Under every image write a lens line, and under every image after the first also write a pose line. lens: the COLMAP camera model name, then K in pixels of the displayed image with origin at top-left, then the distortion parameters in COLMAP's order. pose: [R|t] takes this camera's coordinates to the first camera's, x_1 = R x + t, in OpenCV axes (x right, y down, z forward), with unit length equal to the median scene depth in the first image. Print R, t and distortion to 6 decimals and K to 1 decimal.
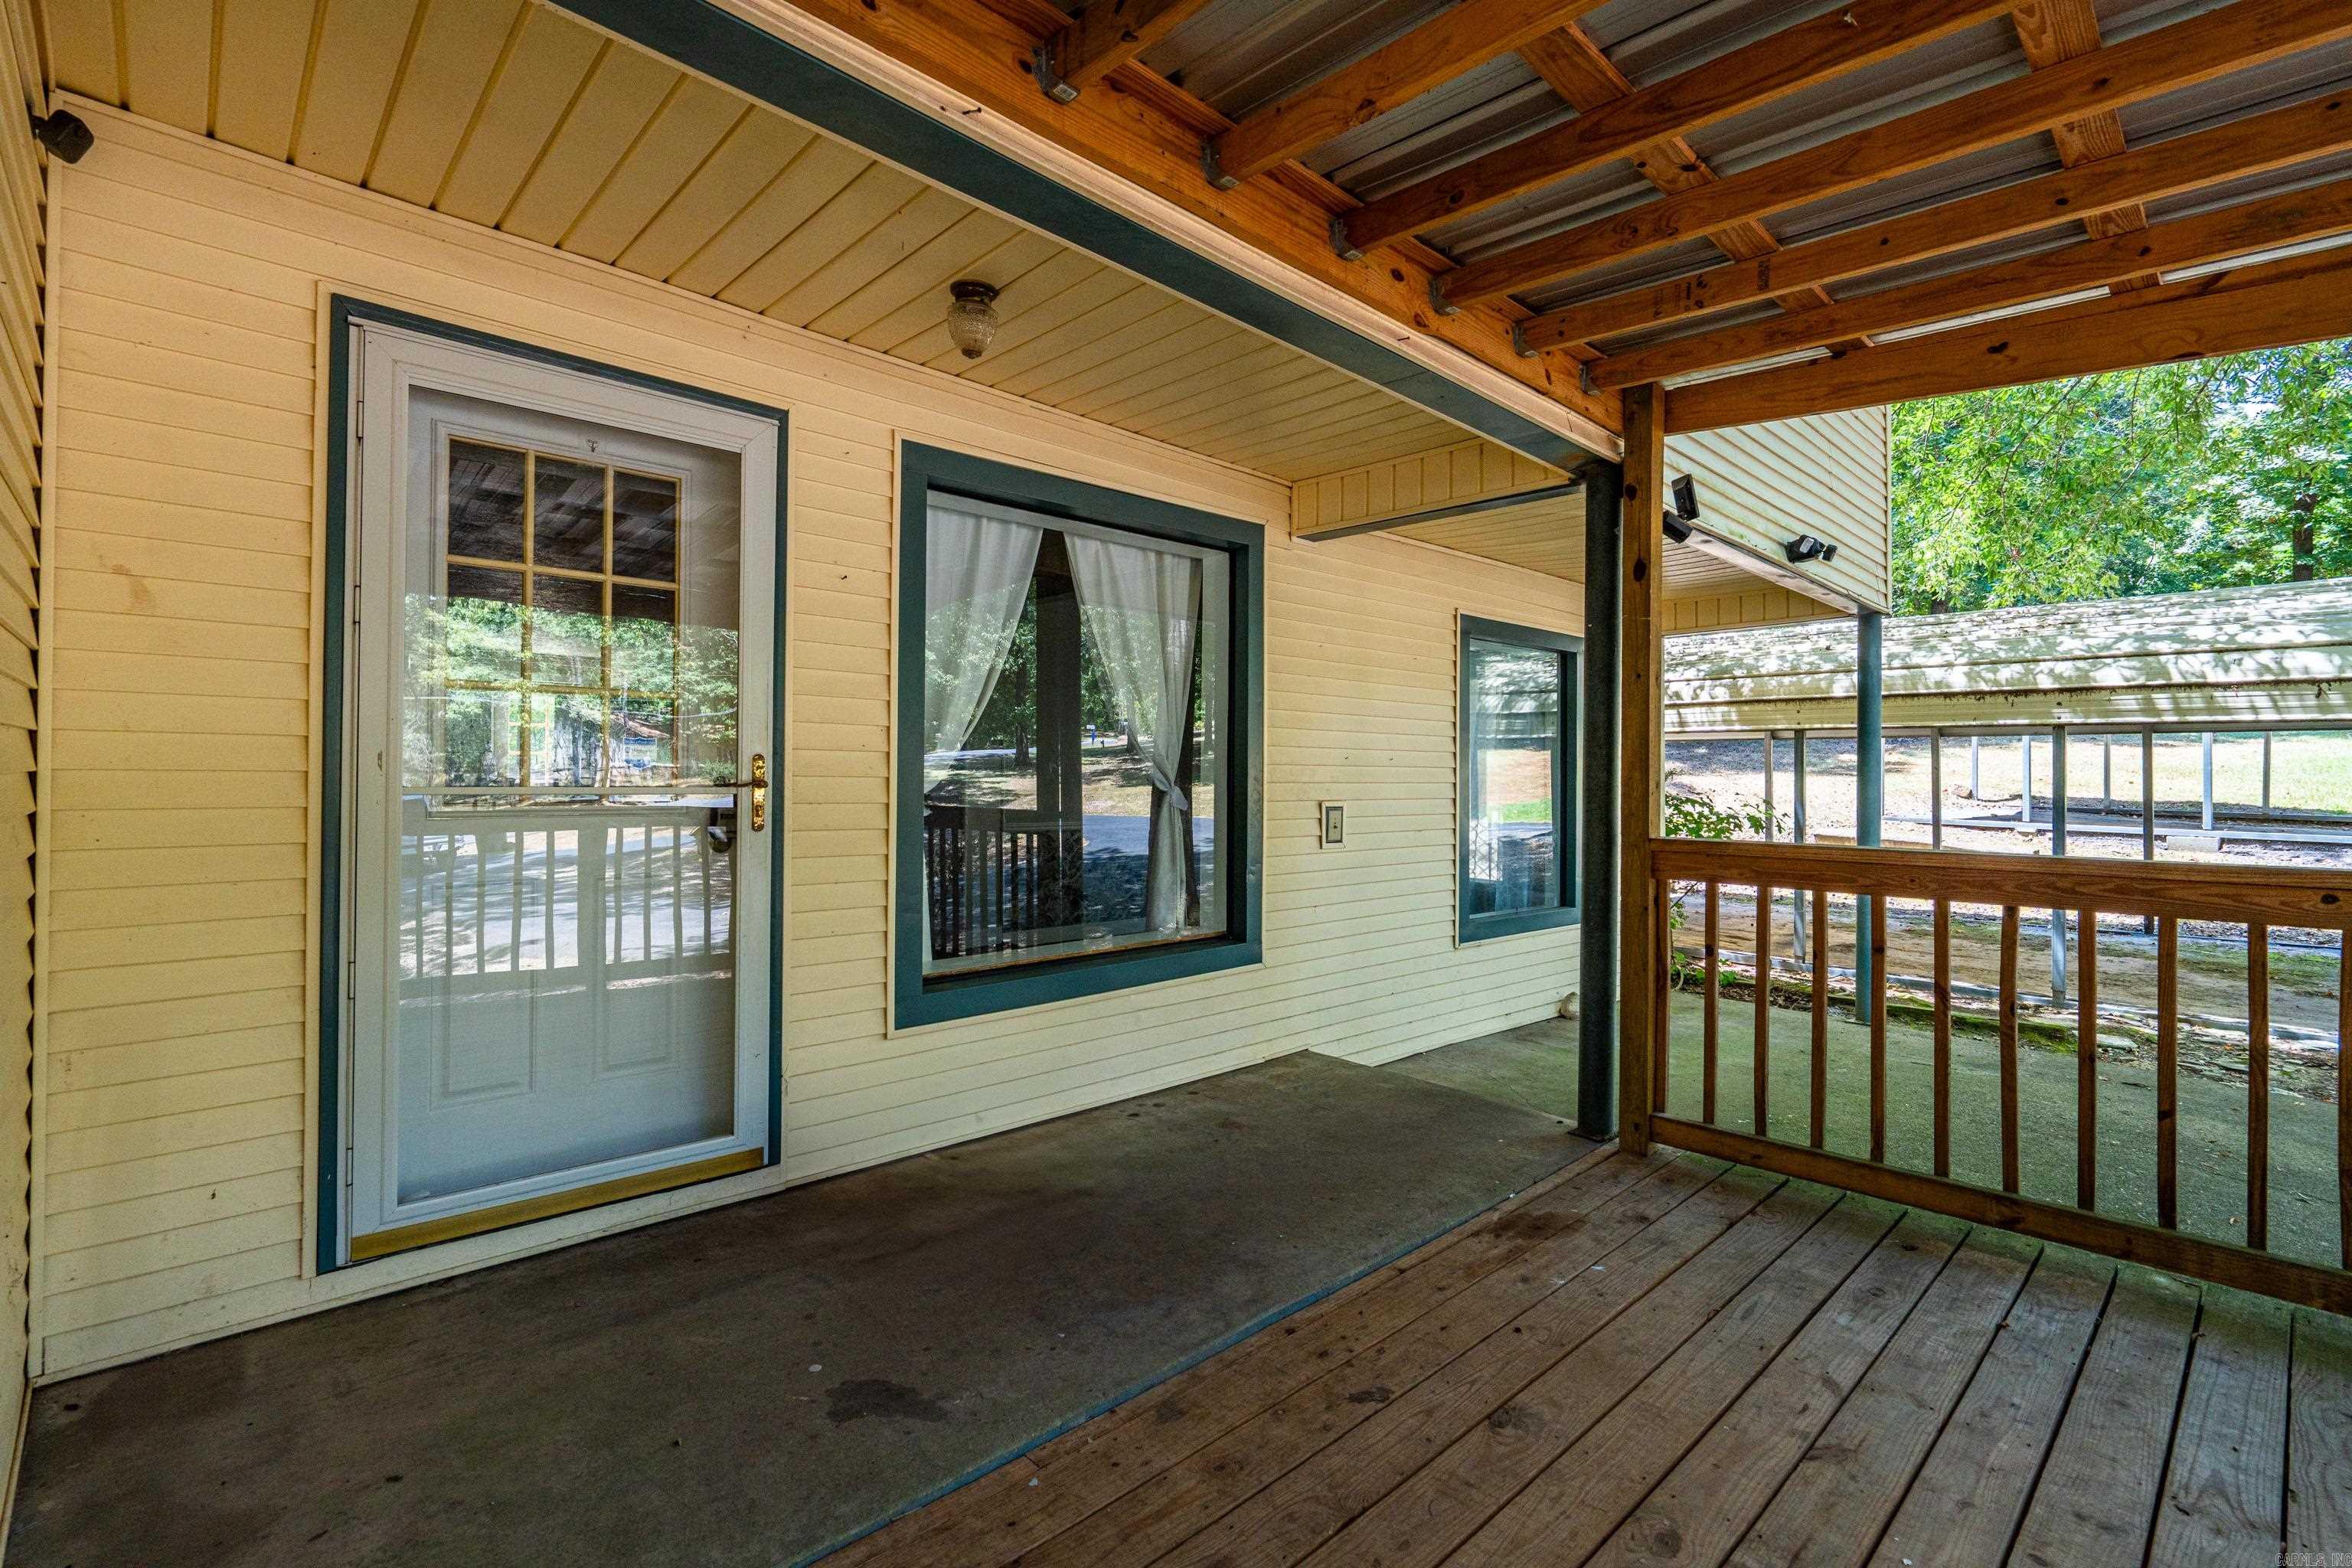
lens RADIAL K [[1063.1, 0, 1176.8], [0, 1063.1, 779.6], [0, 0, 1]] dist [0.000980, 0.000208]
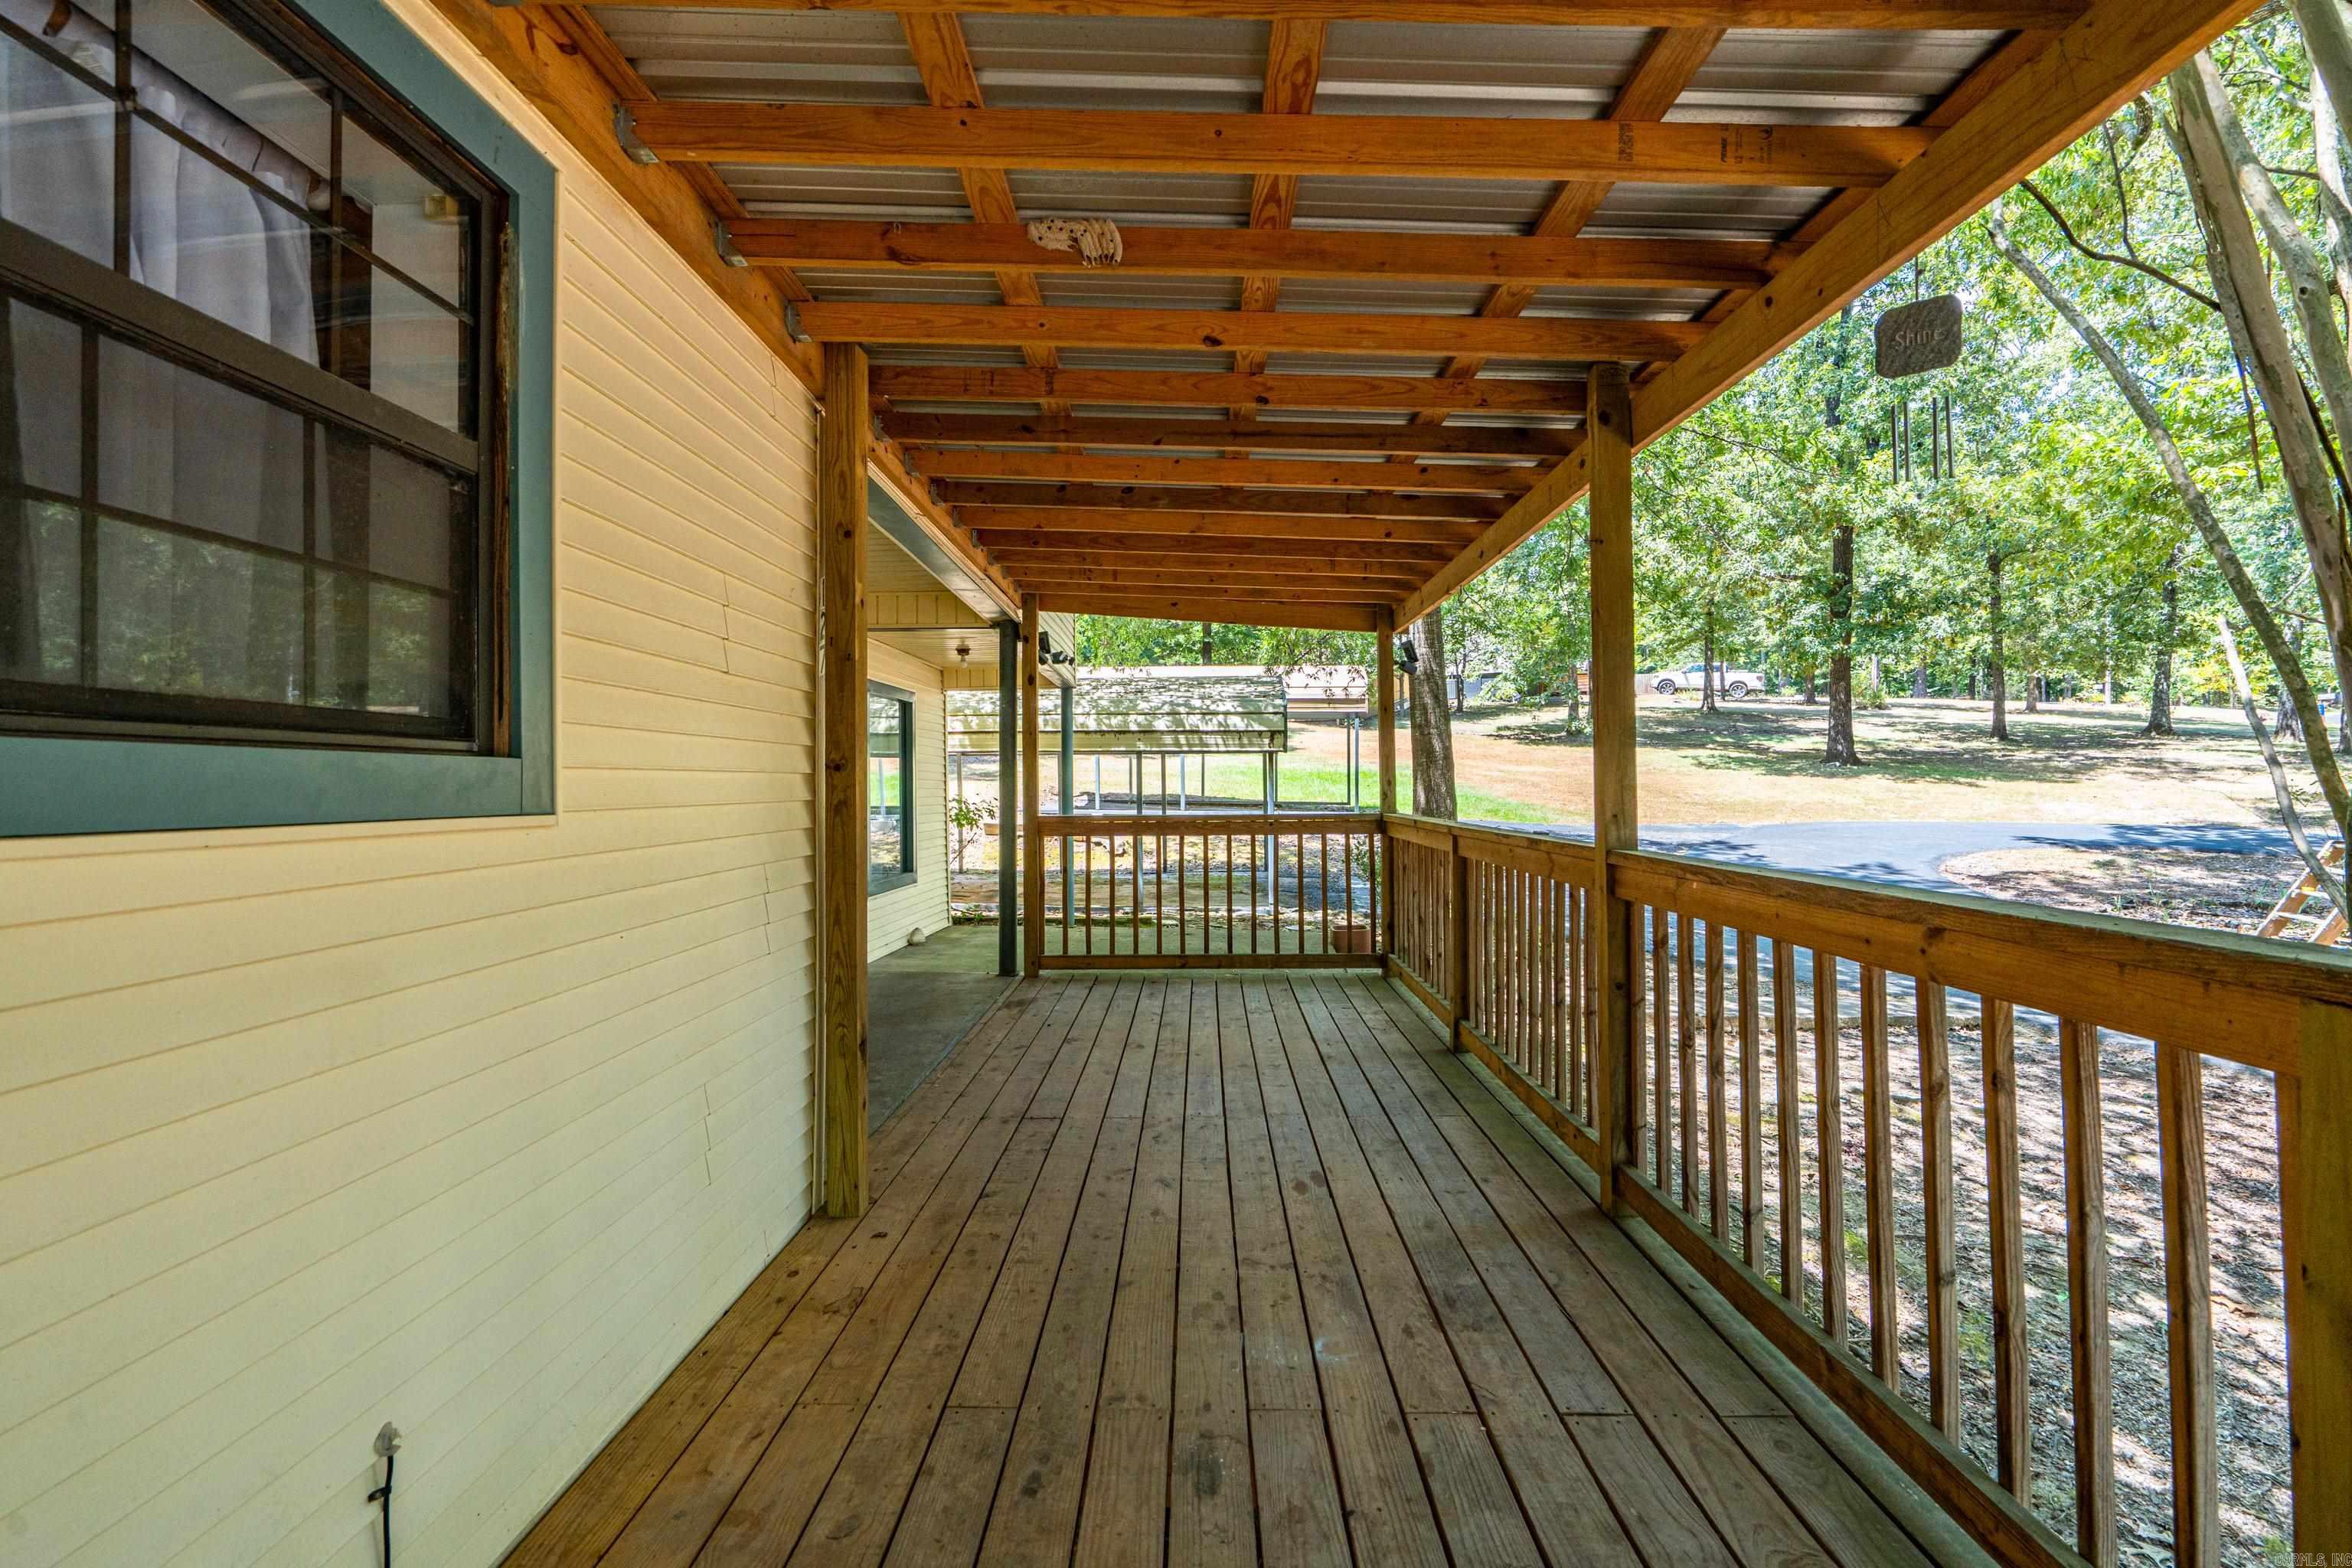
lens RADIAL K [[1063.1, 0, 1175.5], [0, 1063.1, 771.3], [0, 0, 1]] dist [0.000980, 0.000208]
pose [[0.704079, -0.004682, 0.710106, -0.393725], [0.014965, 0.999854, -0.008245, -0.003128], [-0.709964, 0.016432, 0.704047, -0.291265]]
